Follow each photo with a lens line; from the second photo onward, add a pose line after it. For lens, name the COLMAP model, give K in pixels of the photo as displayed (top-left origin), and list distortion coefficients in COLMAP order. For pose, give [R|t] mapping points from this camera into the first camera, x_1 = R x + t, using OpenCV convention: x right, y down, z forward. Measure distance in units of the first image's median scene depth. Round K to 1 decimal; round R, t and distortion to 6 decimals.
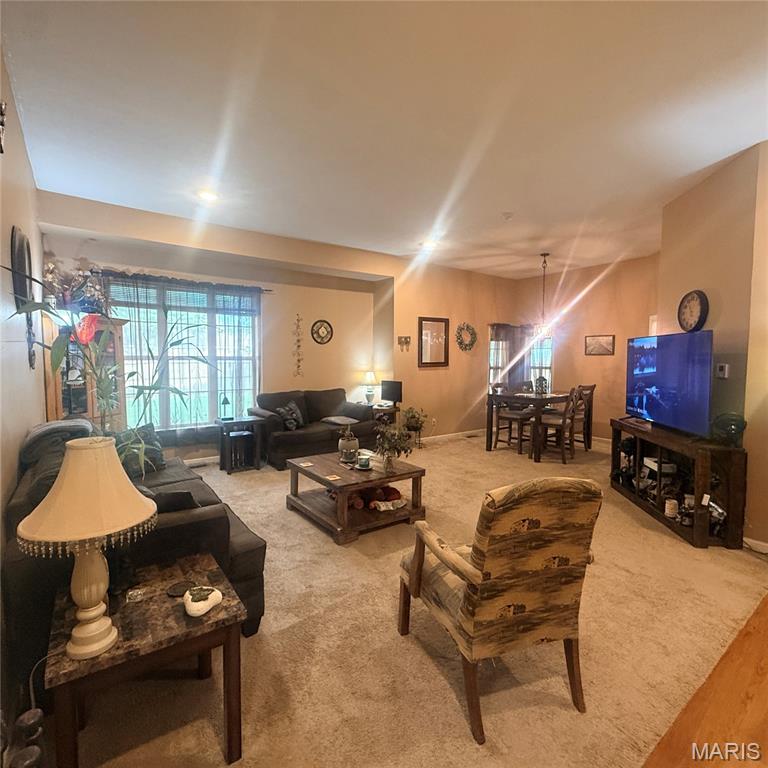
lens RADIAL K [[408.6, 0, 382.8], [0, 408.6, 383.5], [0, 0, 1]] dist [-0.003057, -0.000761]
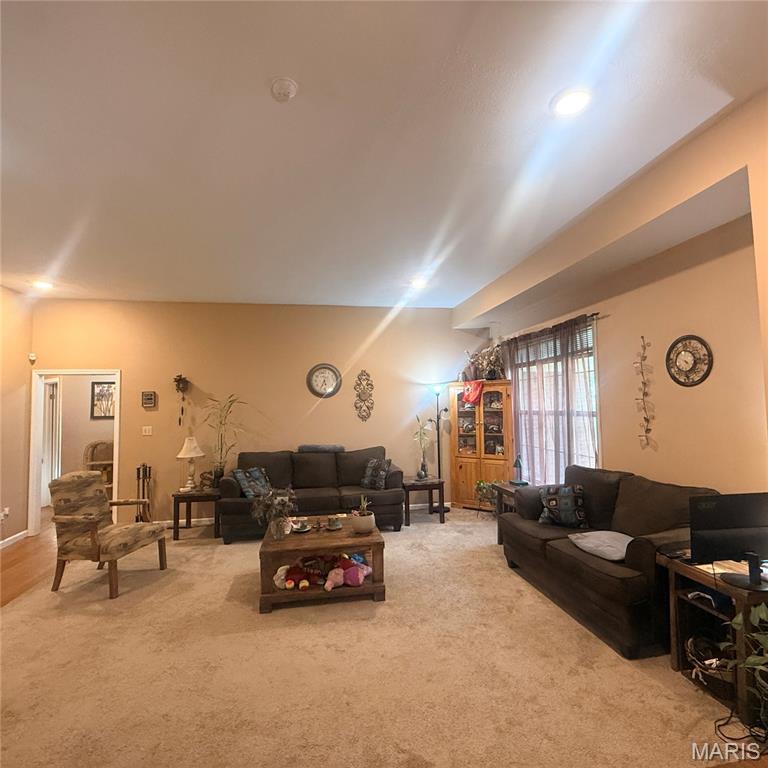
lens RADIAL K [[408.6, 0, 387.5], [0, 408.6, 388.2], [0, 0, 1]] dist [-0.003057, -0.000761]
pose [[-0.440144, -0.033194, -0.897313, 0.486722], [-0.034929, 0.999193, -0.019829, -0.083021], [0.897248, 0.022615, -0.440948, 1.022675]]
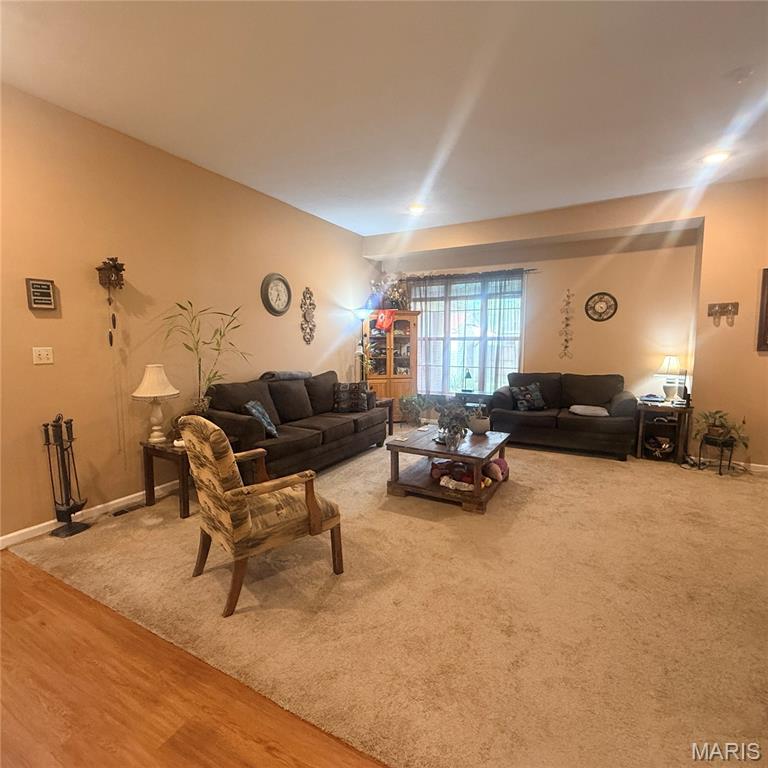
lens RADIAL K [[408.6, 0, 380.0], [0, 408.6, 385.1], [0, 0, 1]] dist [-0.003057, -0.000761]
pose [[0.415920, 0.092645, -0.904670, 0.507624], [-0.052942, 0.995577, 0.077615, -0.006060], [0.907859, 0.015613, 0.418985, 0.258765]]
